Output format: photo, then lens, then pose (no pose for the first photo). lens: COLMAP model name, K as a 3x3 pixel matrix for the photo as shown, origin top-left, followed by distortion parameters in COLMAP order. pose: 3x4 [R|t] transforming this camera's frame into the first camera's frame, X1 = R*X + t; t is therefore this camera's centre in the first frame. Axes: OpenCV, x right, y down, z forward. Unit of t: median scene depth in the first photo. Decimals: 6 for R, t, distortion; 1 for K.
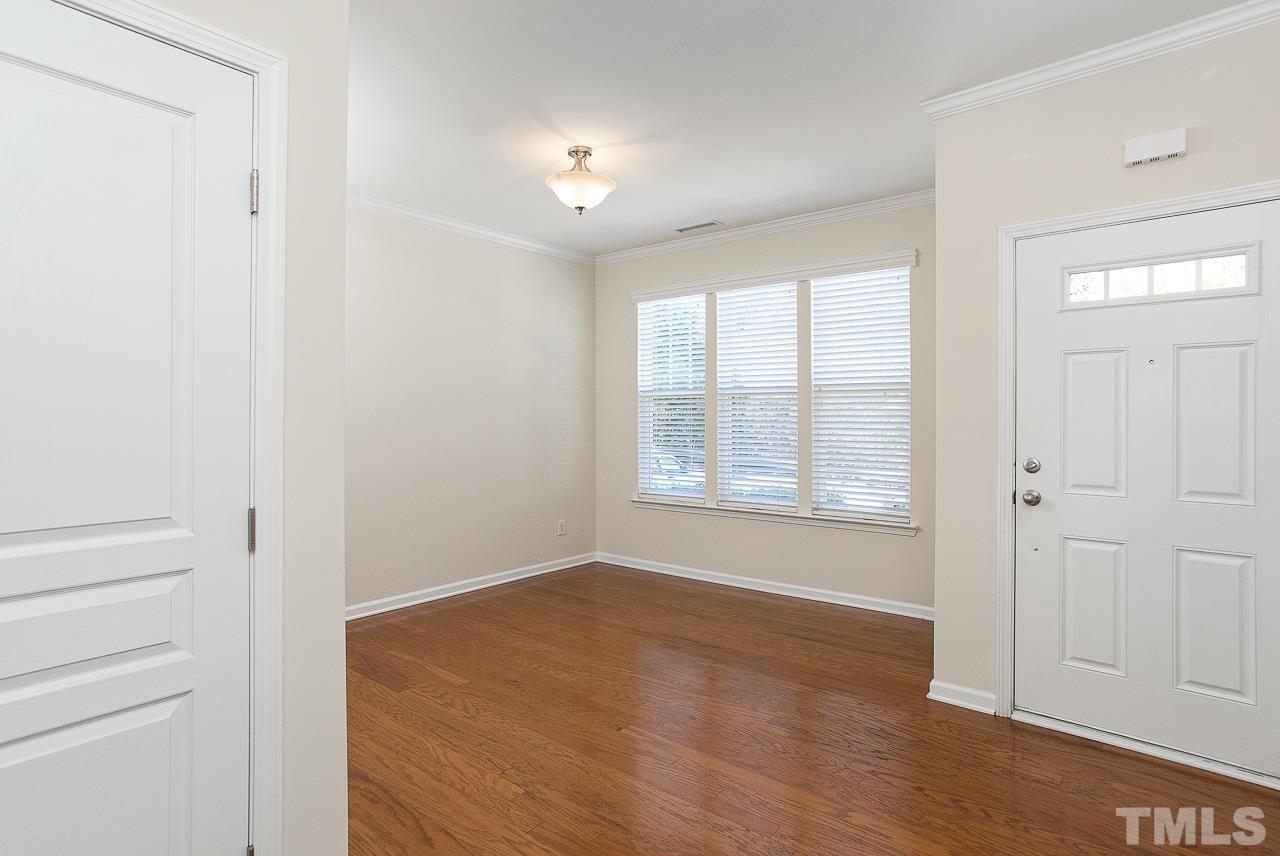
lens RADIAL K [[666.2, 0, 639.4], [0, 666.2, 417.2], [0, 0, 1]] dist [-0.050403, 0.041870]
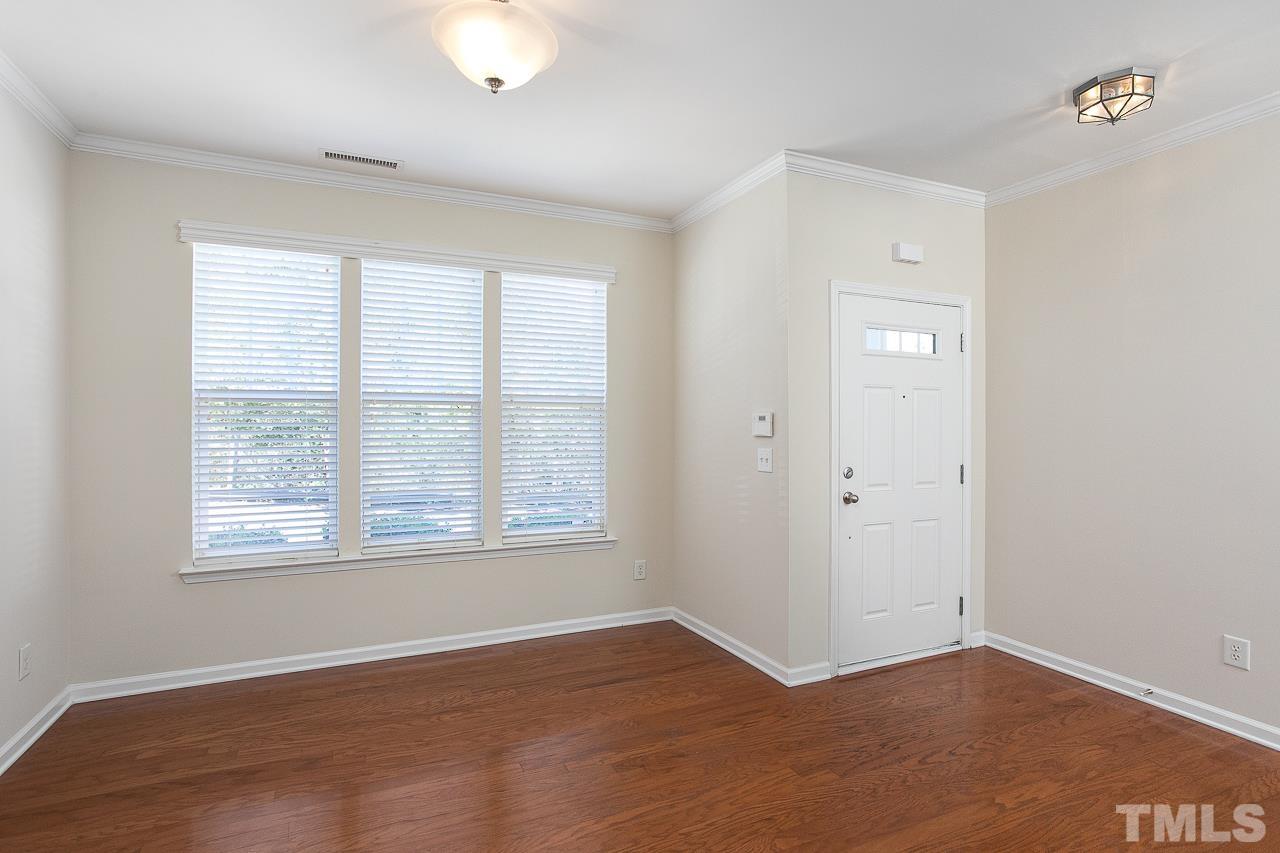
lens RADIAL K [[630.9, 0, 638.8], [0, 630.9, 414.8], [0, 0, 1]] dist [-0.047669, 0.035173]
pose [[0.447878, 0.006269, 0.894073, -0.431797], [-0.003600, 0.999980, -0.005209, -0.019530], [-0.894087, -0.000885, 0.447892, 0.520798]]
